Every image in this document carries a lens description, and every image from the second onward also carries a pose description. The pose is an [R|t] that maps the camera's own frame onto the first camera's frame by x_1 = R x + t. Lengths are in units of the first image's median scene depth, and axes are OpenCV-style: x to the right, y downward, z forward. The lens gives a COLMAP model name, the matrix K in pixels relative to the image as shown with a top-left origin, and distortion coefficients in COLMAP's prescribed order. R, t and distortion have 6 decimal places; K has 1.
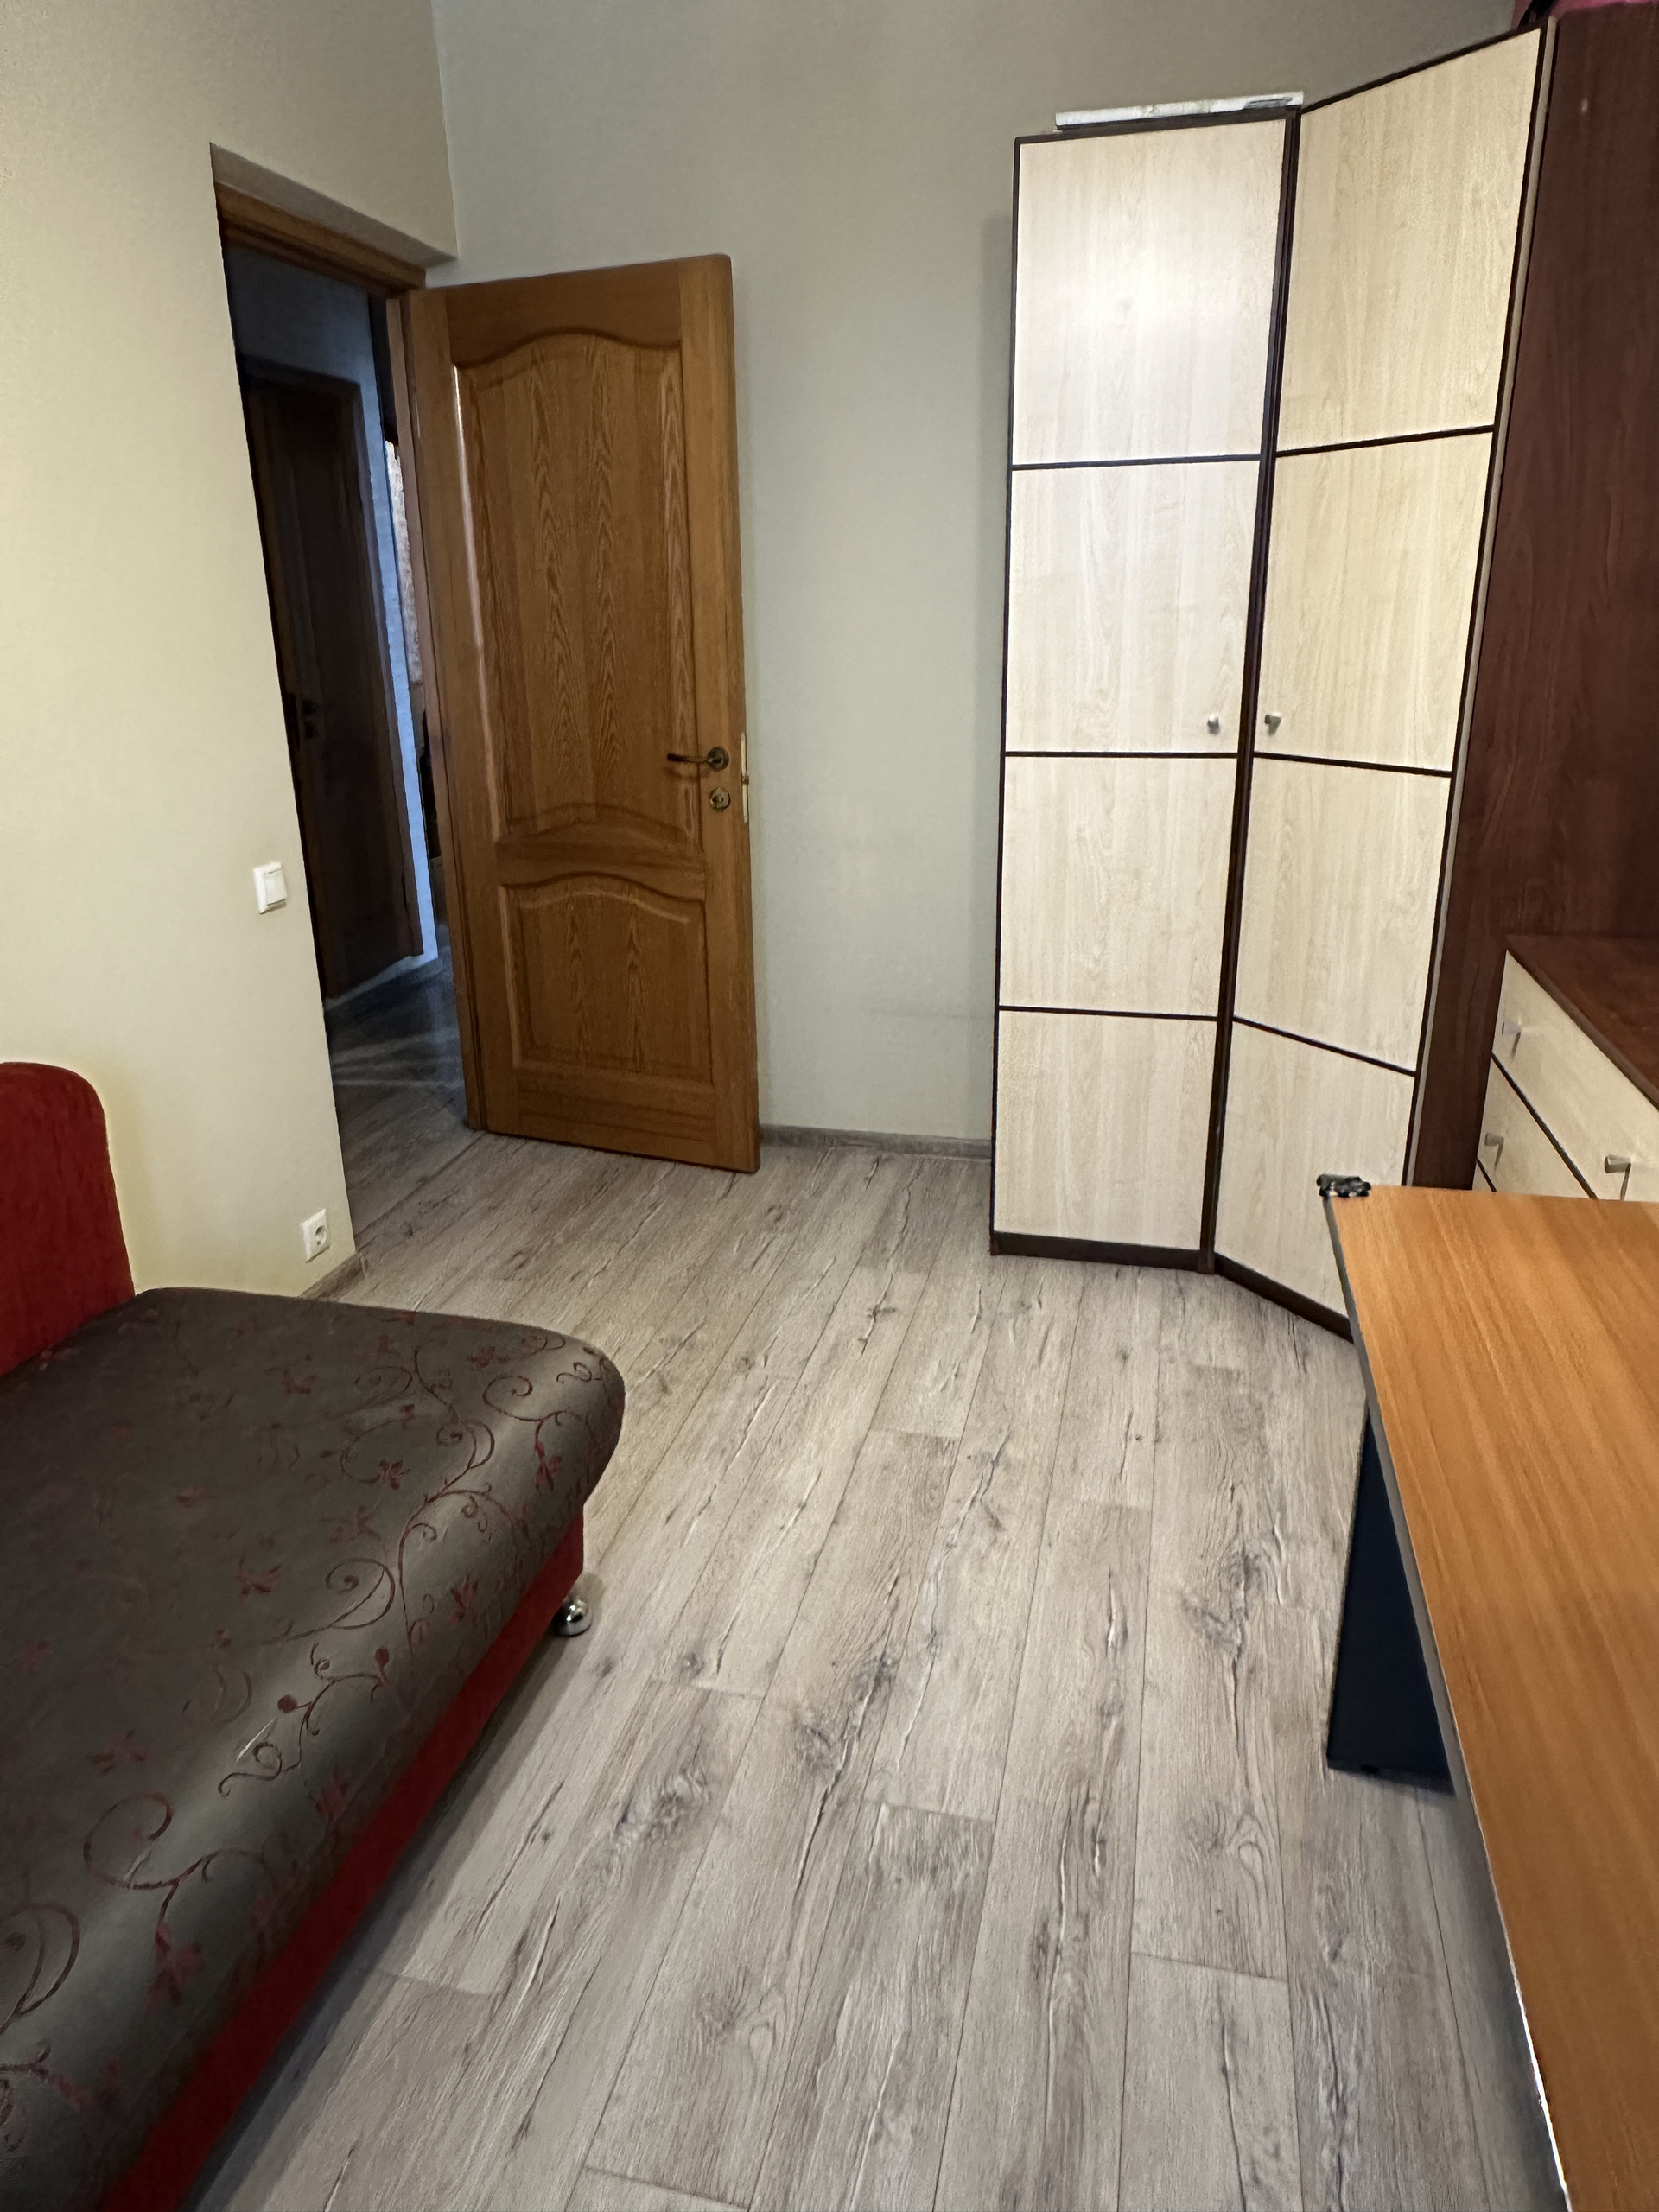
lens RADIAL K [[1477.5, 0, 795.4], [0, 1477.5, 1096.2], [0, 0, 1]] dist [0.015312, -0.006522]
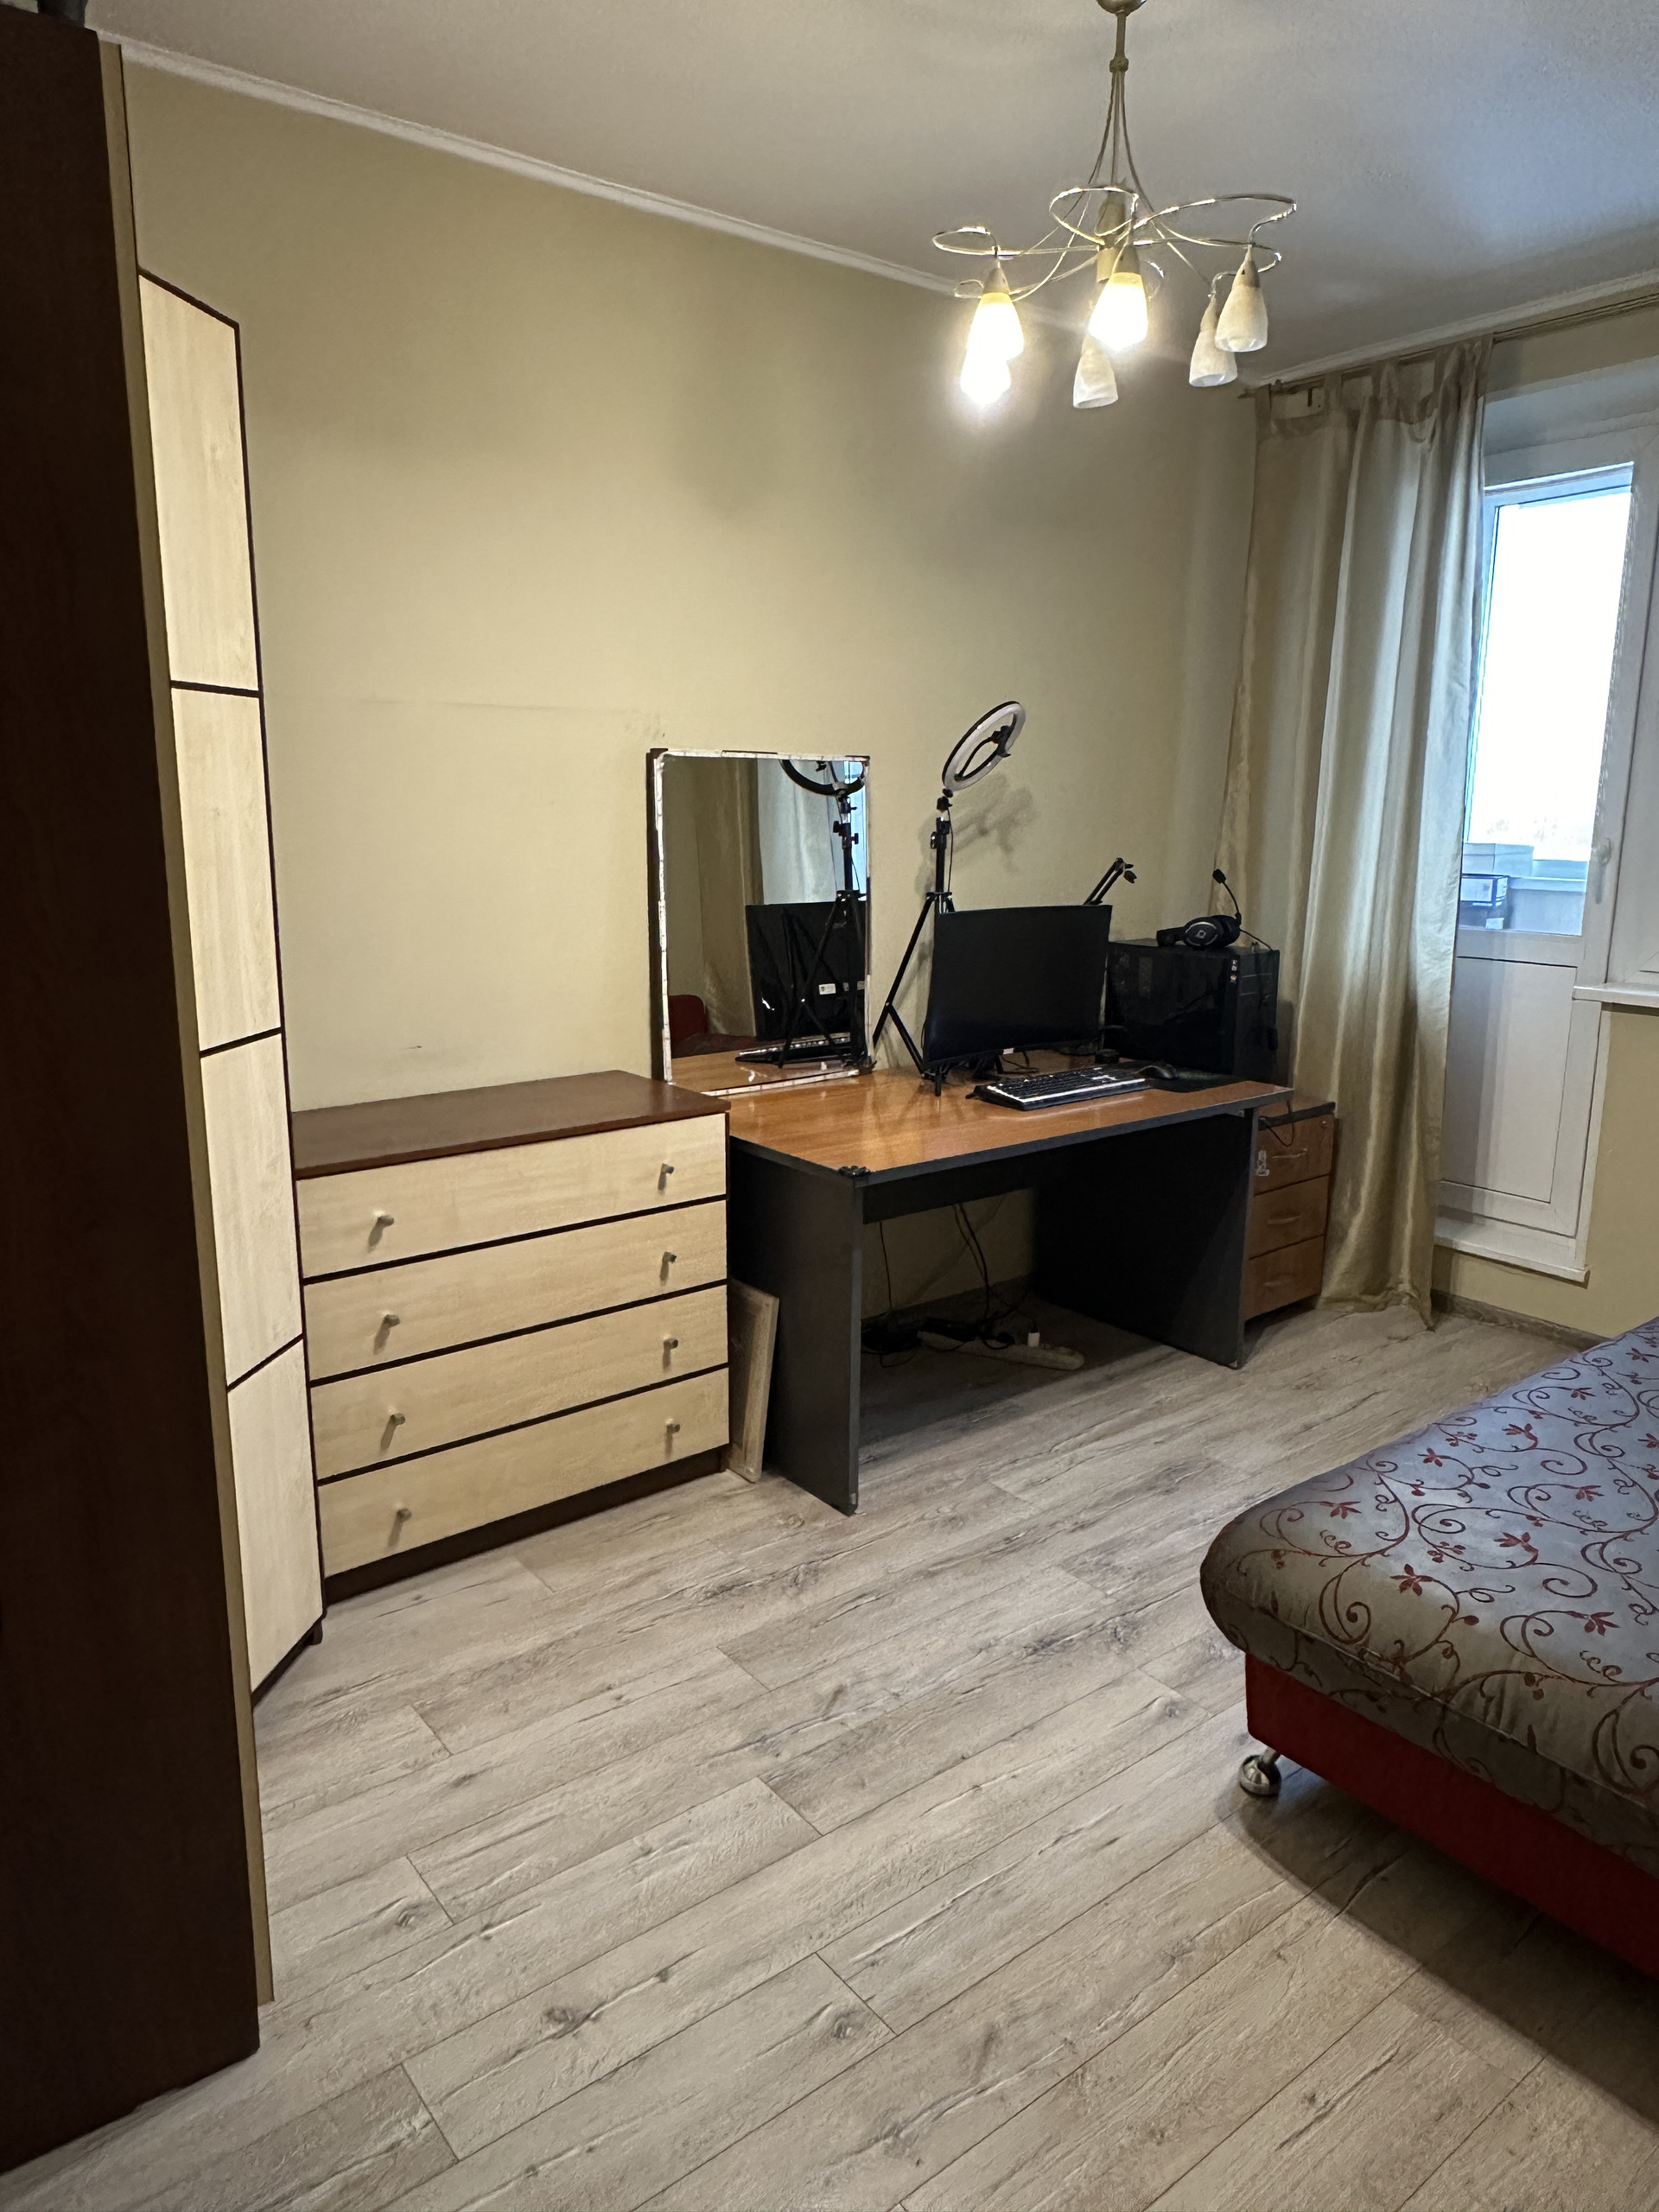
lens RADIAL K [[1477.5, 0, 846.2], [0, 1477.5, 1091.5], [0, 0, 1]] dist [0.015312, -0.006522]
pose [[-0.800634, -0.108504, 0.589247, -0.506926], [0.198228, 0.880111, 0.431404, -0.619195], [-0.565412, 0.462202, -0.683139, 1.737364]]
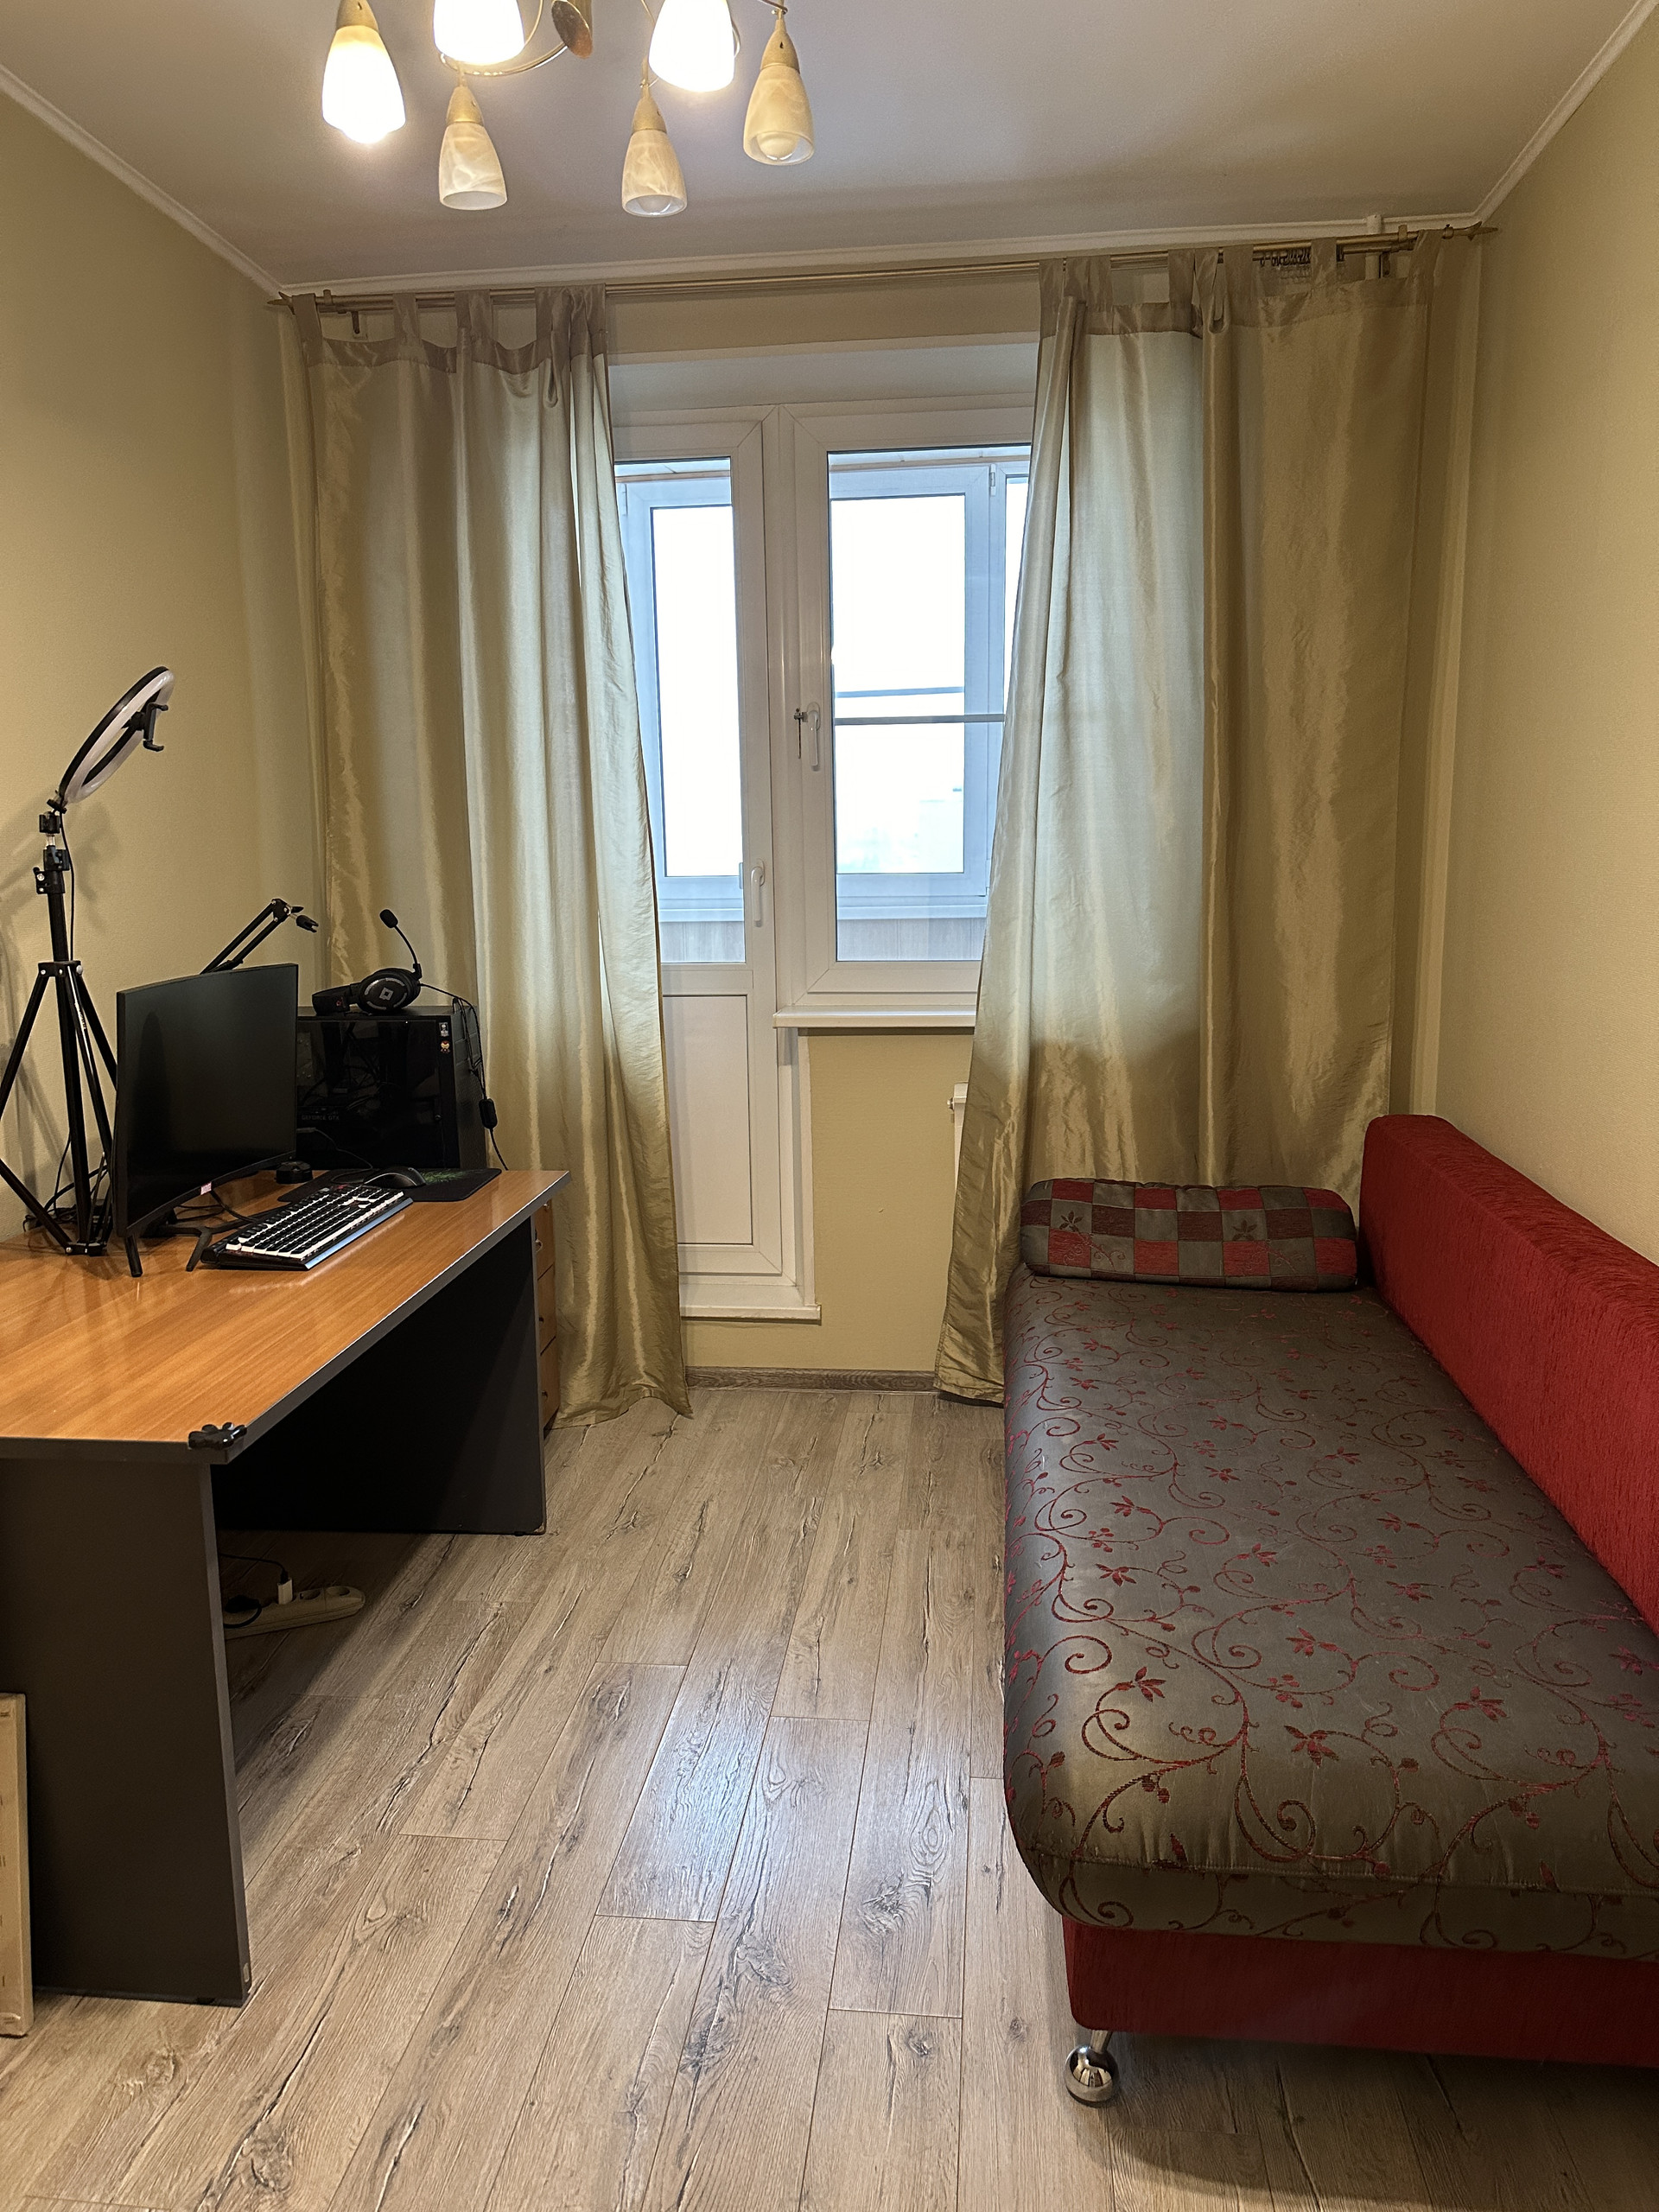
lens RADIAL K [[1544.4, 0, 838.8], [0, 1544.4, 1103.8], [0, 0, 1]] dist [0.059506, -0.059044]
pose [[-0.987539, 0.056133, -0.147024, 0.080159], [-0.021164, 0.878371, 0.477511, -0.528292], [0.155946, 0.474672, -0.866237, 1.526013]]
